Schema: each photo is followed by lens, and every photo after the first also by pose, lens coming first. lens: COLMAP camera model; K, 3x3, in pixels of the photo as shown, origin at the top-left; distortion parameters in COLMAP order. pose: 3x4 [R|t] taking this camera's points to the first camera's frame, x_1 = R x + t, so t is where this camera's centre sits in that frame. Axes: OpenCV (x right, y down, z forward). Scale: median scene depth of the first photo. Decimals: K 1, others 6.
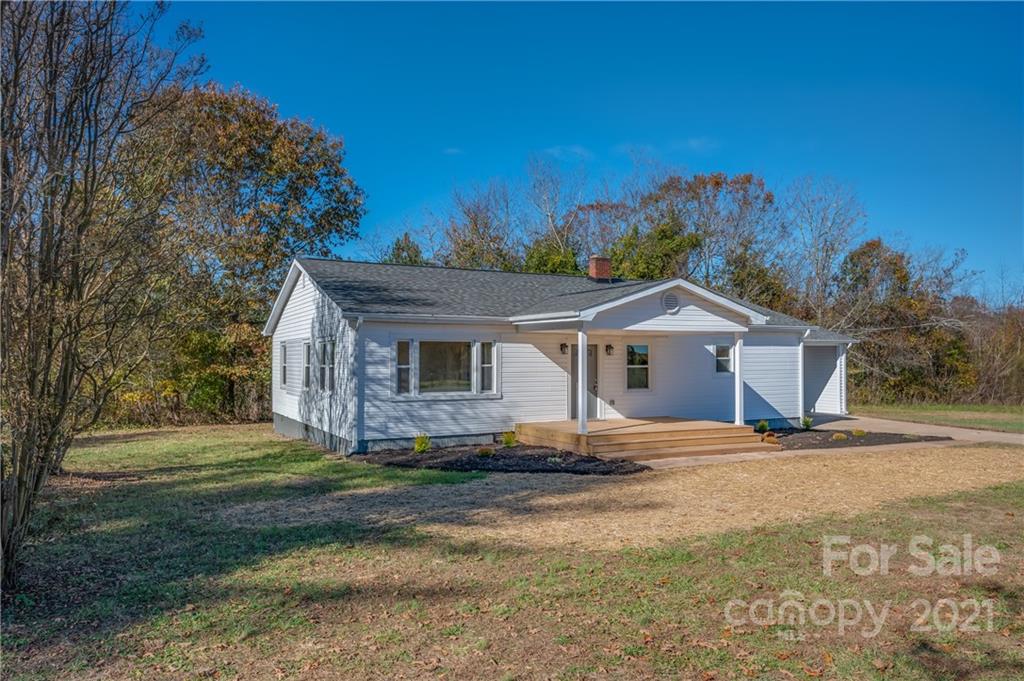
lens RADIAL K [[717.8, 0, 512.0], [0, 717.8, 340.5], [0, 0, 1]] dist [0.001567, 0.000350]
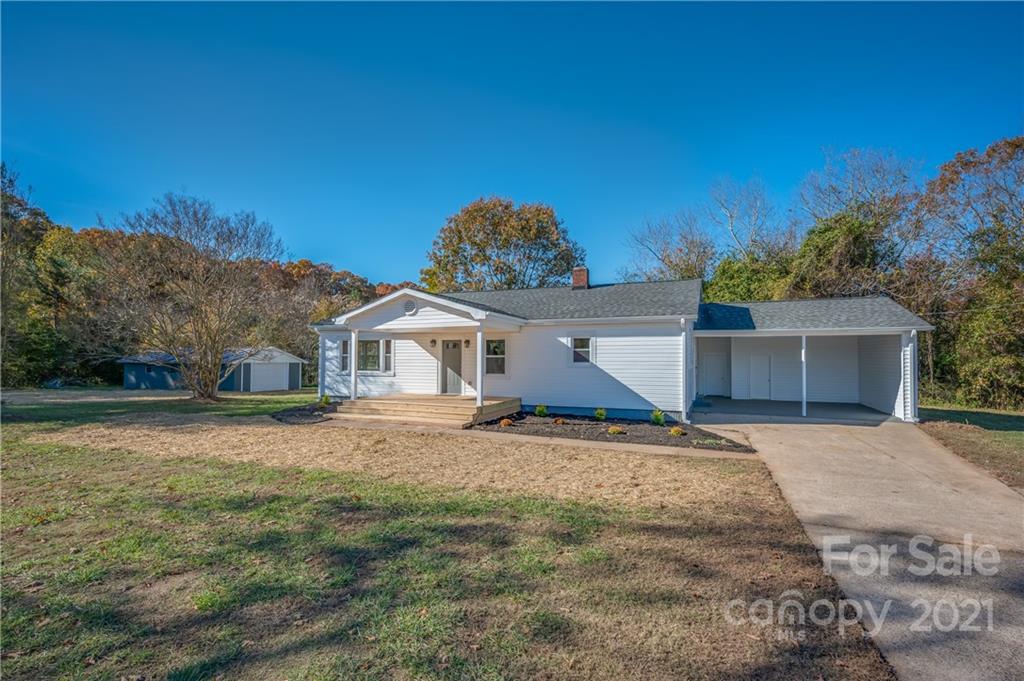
lens RADIAL K [[477.6, 0, 514.1], [0, 477.6, 346.9], [0, 0, 1]] dist [0.000426, -0.000233]
pose [[0.642073, -0.013194, -0.766530, 0.932175], [0.017336, 0.999846, -0.002688, 0.024649], [0.766448, -0.011563, 0.642203, 0.533259]]
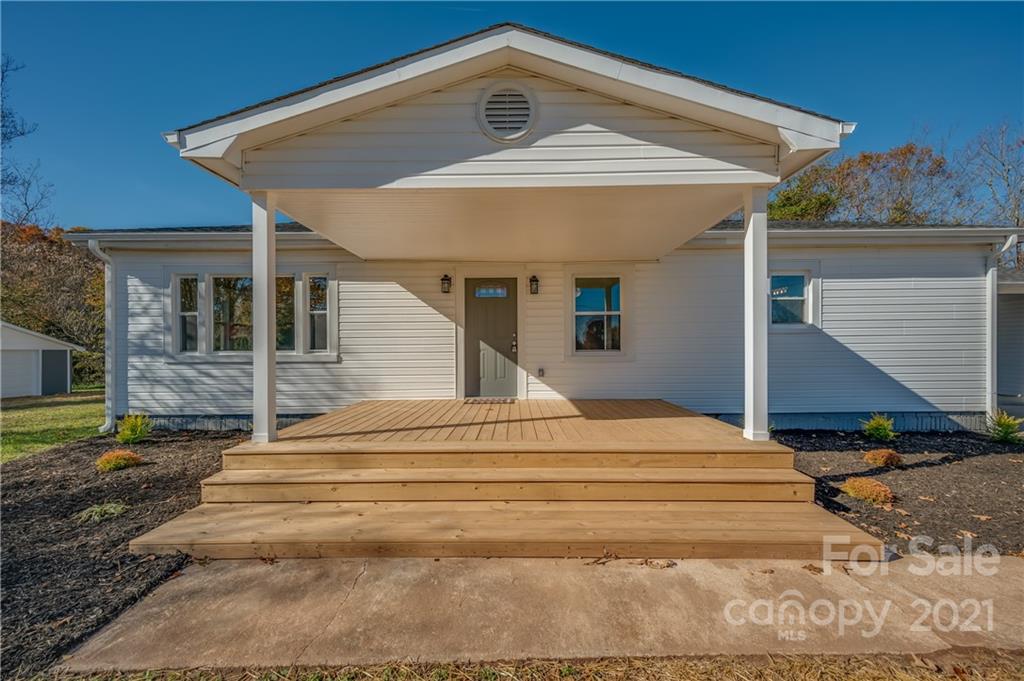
lens RADIAL K [[406.2, 0, 514.2], [0, 406.2, 346.5], [0, 0, 1]] dist [0.001650, 0.000280]
pose [[0.888056, -0.006944, -0.459683, 0.296051], [0.017929, 0.999648, 0.019535, 0.061569], [0.459386, -0.025590, 0.887868, 0.738501]]
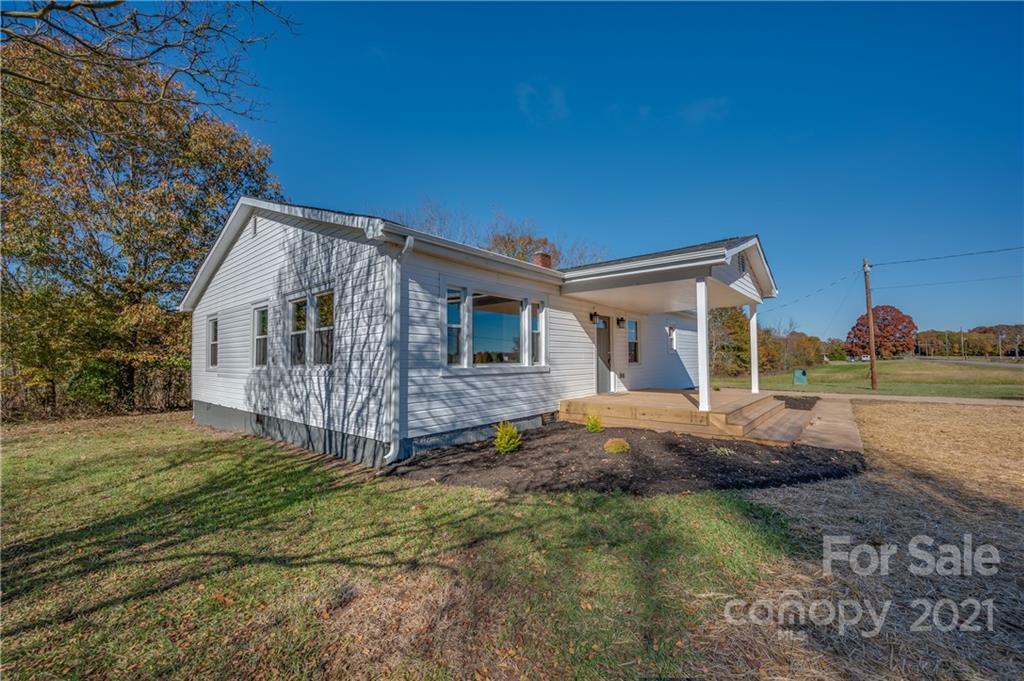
lens RADIAL K [[400.3, 0, 515.0], [0, 400.3, 345.6], [0, 0, 1]] dist [0.000707, 0.000006]
pose [[0.924066, 0.007886, 0.382152, -0.228042], [-0.003374, 0.999916, -0.012476, 0.055659], [-0.382219, 0.010239, 0.924015, 0.579797]]
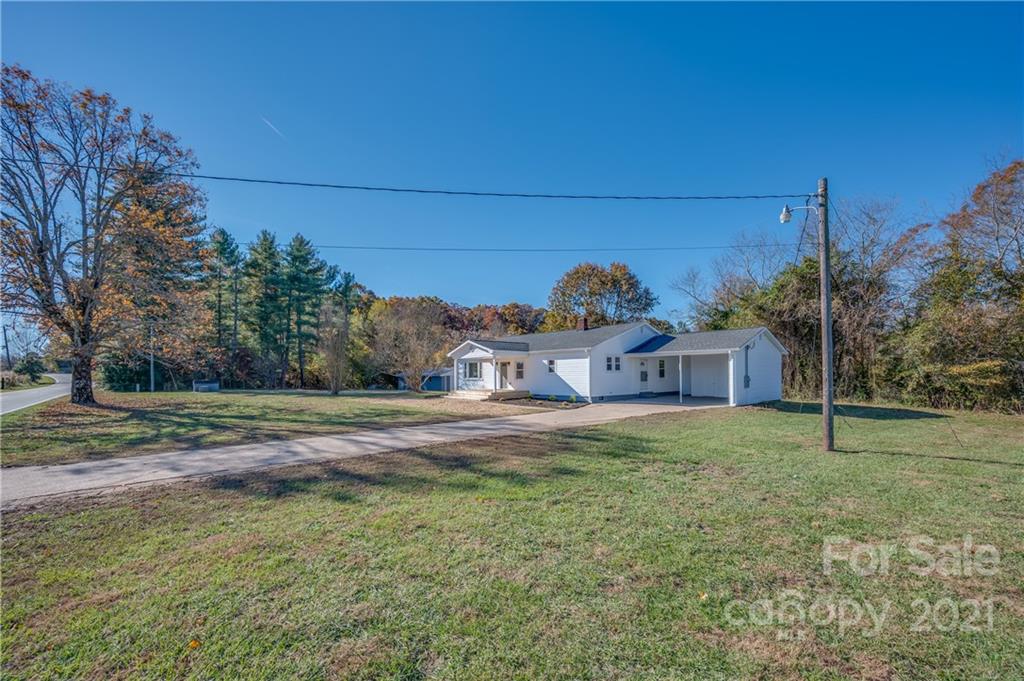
lens RADIAL K [[408.6, 0, 512.8], [0, 408.6, 369.2], [0, 0, 1]] dist [0.000576, -0.000010]
pose [[0.229790, -0.007698, -0.973210, 1.735481], [0.035334, 0.999375, 0.000438, 0.035388], [0.972599, -0.034488, 0.229919, 0.712436]]
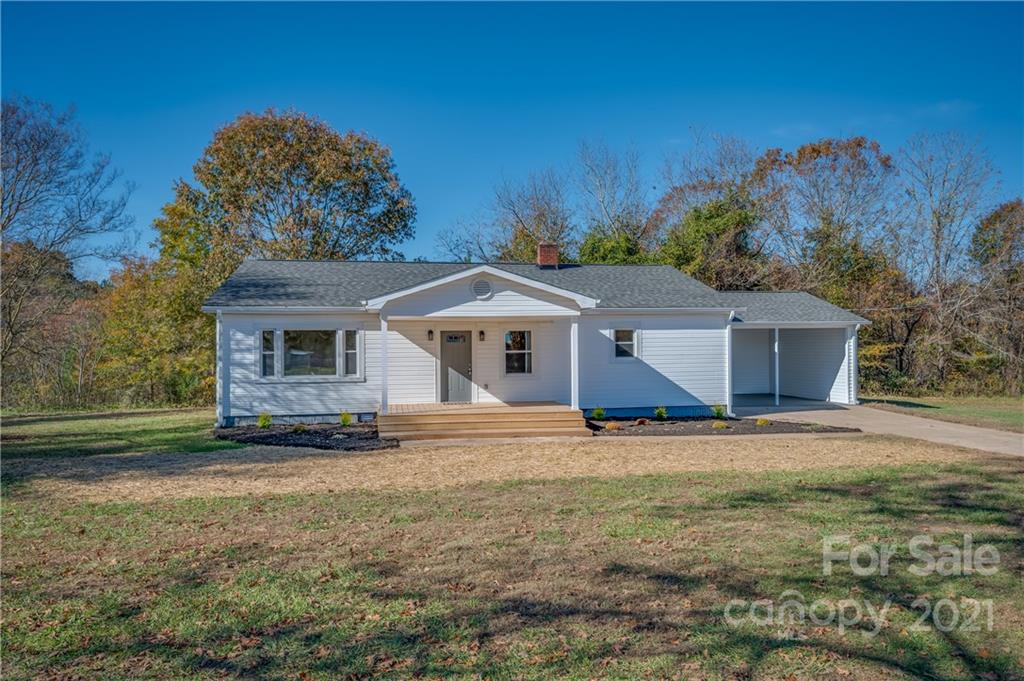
lens RADIAL K [[717.8, 0, 512.0], [0, 717.8, 340.5], [0, 0, 1]] dist [0.001567, 0.000350]
pose [[0.952775, -0.012128, -0.303435, 0.524677], [0.016779, 0.999778, 0.012725, 0.008005], [0.303213, -0.017215, 0.952767, 0.031556]]
